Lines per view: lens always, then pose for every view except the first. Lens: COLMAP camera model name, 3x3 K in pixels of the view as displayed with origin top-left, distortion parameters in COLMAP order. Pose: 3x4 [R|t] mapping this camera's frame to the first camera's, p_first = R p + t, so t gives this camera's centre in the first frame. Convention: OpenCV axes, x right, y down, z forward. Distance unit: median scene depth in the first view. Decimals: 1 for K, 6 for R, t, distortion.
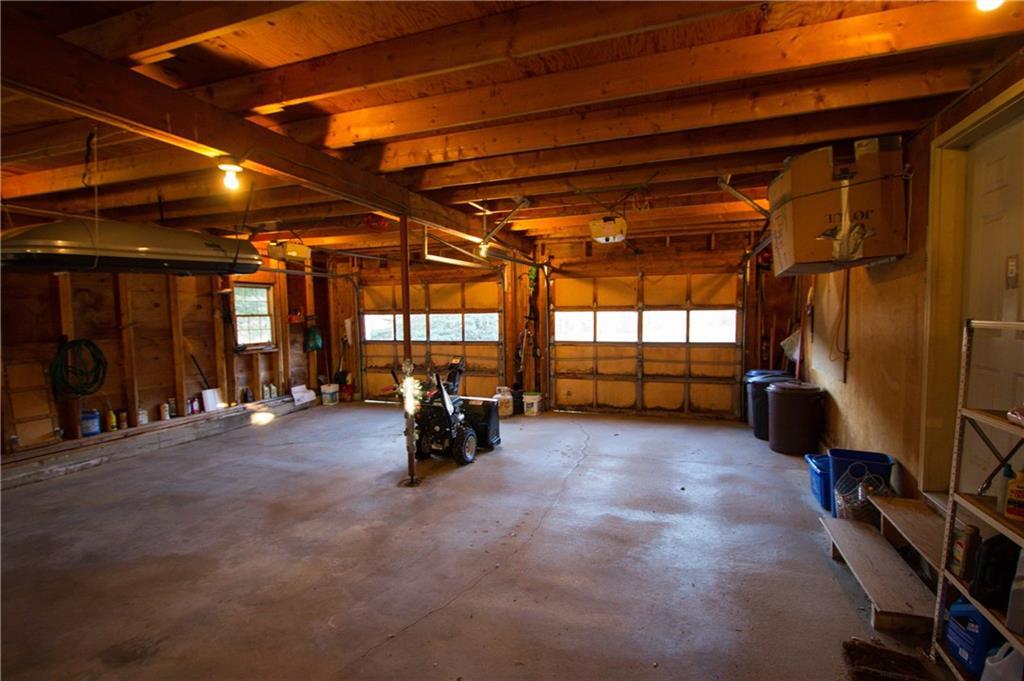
lens RADIAL K [[480.8, 0, 512.9], [0, 480.8, 342.6], [0, 0, 1]] dist [-0.016672, 0.002846]
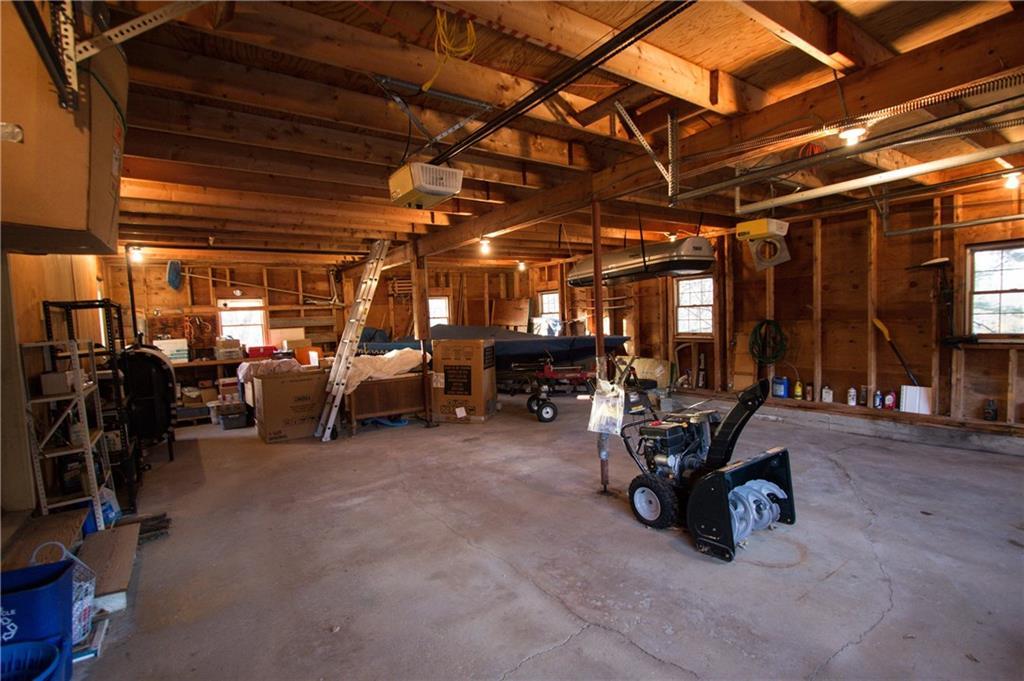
lens RADIAL K [[480.8, 0, 512.1], [0, 480.8, 348.3], [0, 0, 1]] dist [-0.016672, 0.002846]
pose [[-0.573930, 0.093424, -0.813558, 0.597295], [0.002309, 0.993652, 0.112476, -0.085443], [0.818901, 0.062675, -0.570502, 1.309830]]
